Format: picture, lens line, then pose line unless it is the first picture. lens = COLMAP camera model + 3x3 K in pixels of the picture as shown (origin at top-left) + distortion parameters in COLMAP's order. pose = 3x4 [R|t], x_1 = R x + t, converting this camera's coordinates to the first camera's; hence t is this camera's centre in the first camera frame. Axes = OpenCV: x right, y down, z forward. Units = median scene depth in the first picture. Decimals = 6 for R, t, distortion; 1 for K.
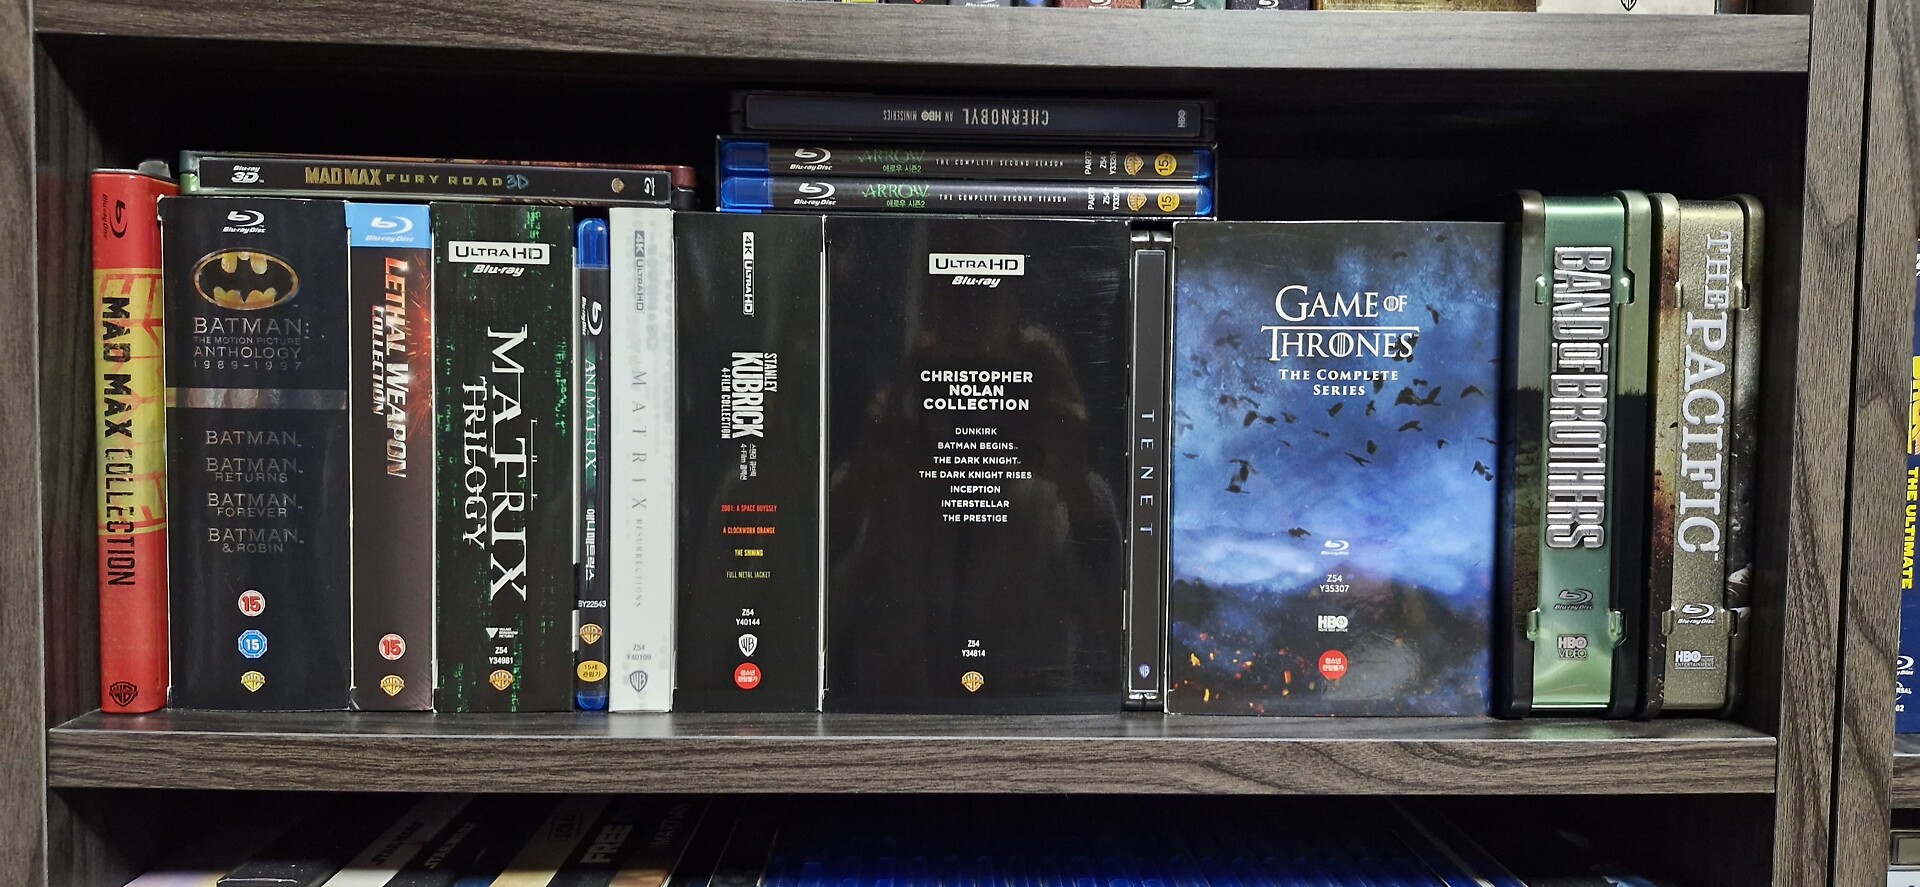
lens RADIAL K [[1335.6, 0, 924.8], [0, 1335.6, 431.3], [0, 0, 1]] dist [0.057637, -0.053381]
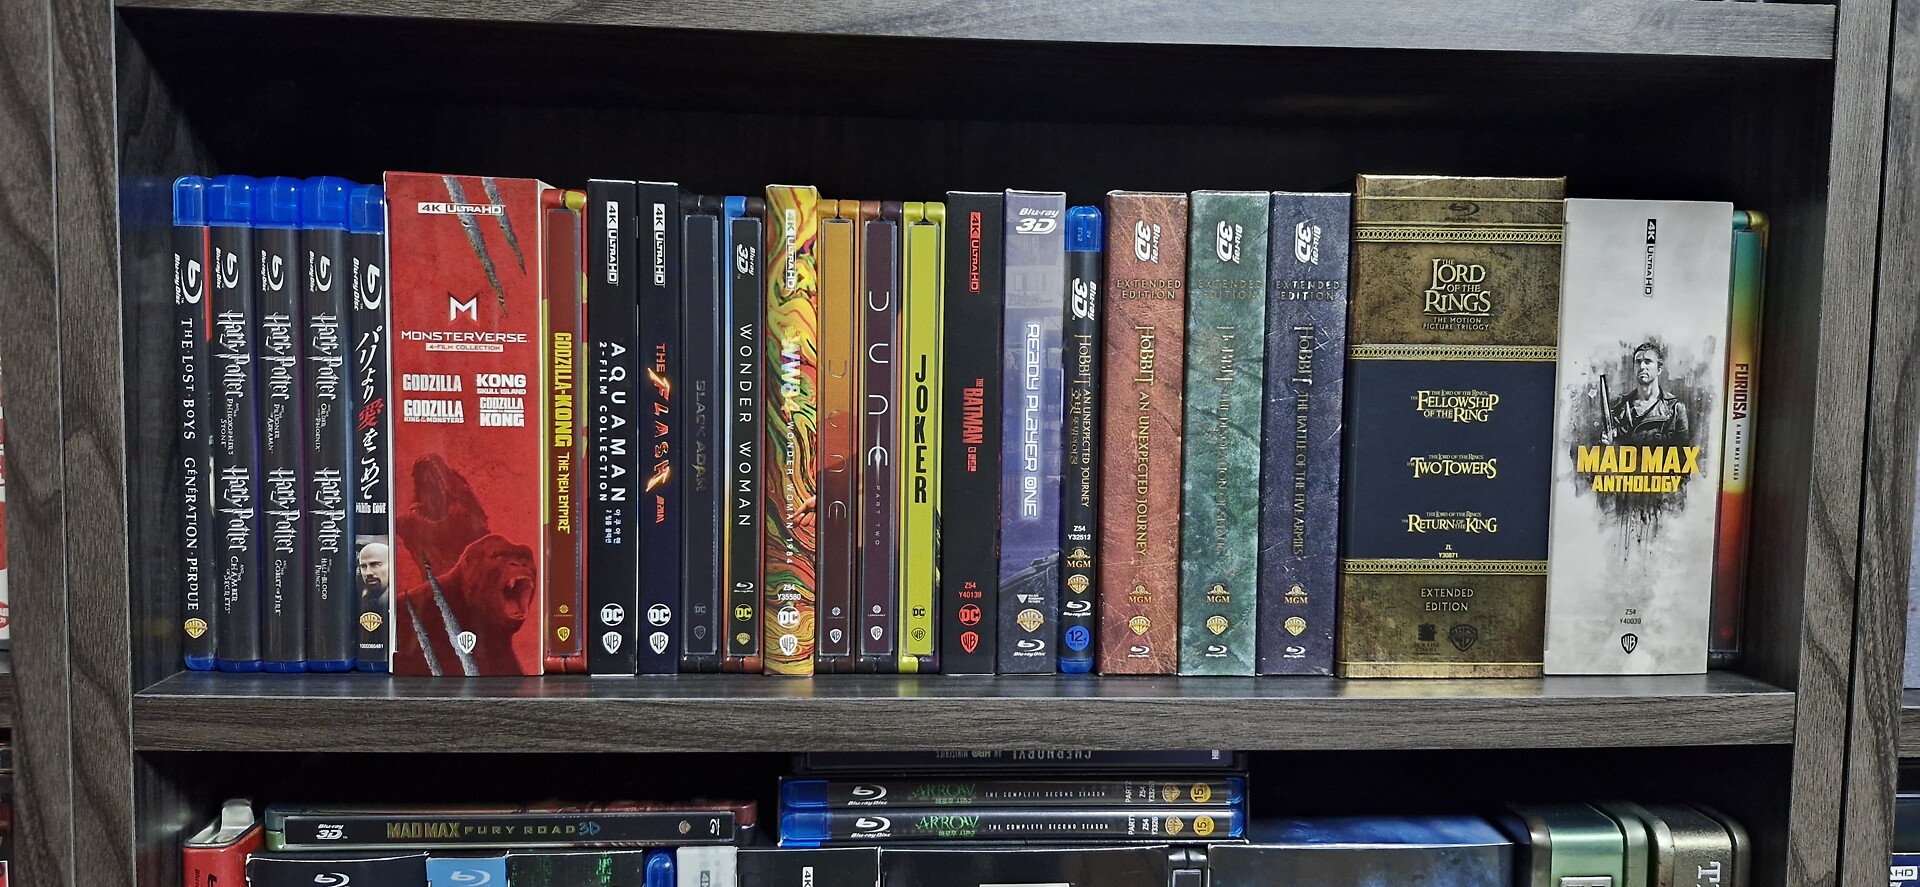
lens RADIAL K [[1335.6, 0, 942.9], [0, 1335.6, 436.9], [0, 0, 1]] dist [0.057637, -0.053381]
pose [[0.999493, 0.000936, 0.031829, -0.059974], [-0.001823, 0.999611, 0.027829, -0.516374], [-0.031791, -0.027873, 0.999106, -0.052384]]
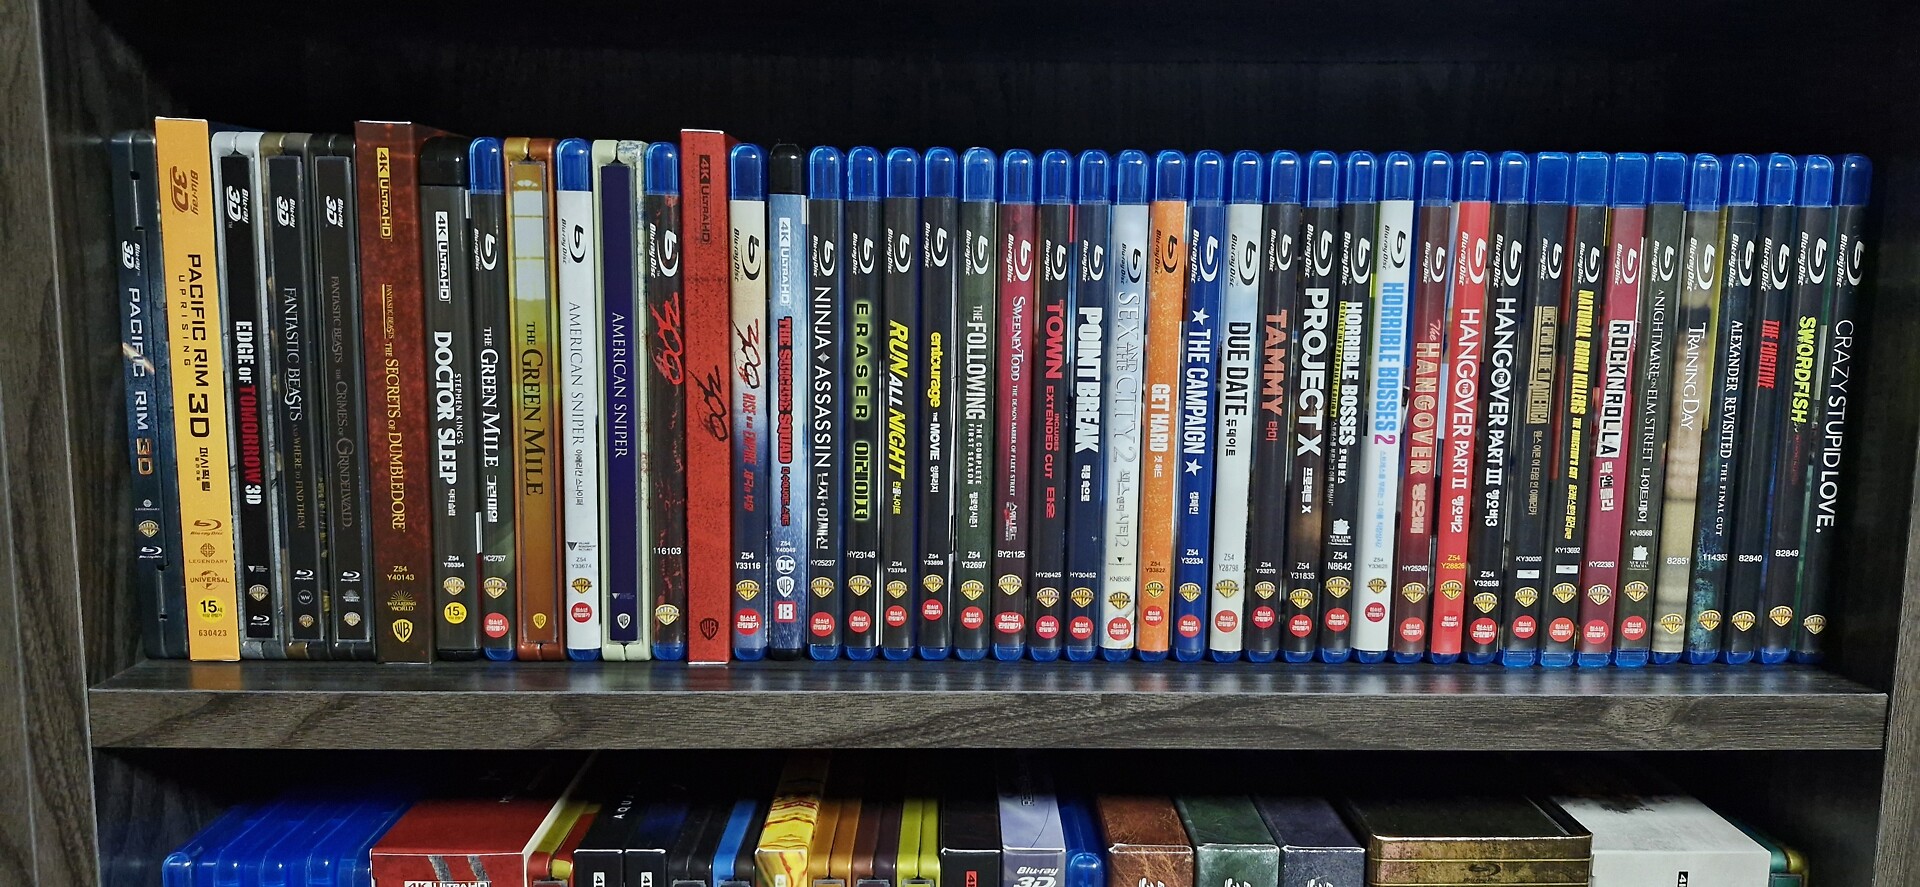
lens RADIAL K [[1335.6, 0, 943.0], [0, 1335.6, 429.3], [0, 0, 1]] dist [0.057637, -0.053381]
pose [[0.999972, 0.002181, -0.007131, -0.017278], [-0.001511, 0.995689, 0.092740, -1.079373], [0.007302, -0.092727, 0.995665, 0.013460]]
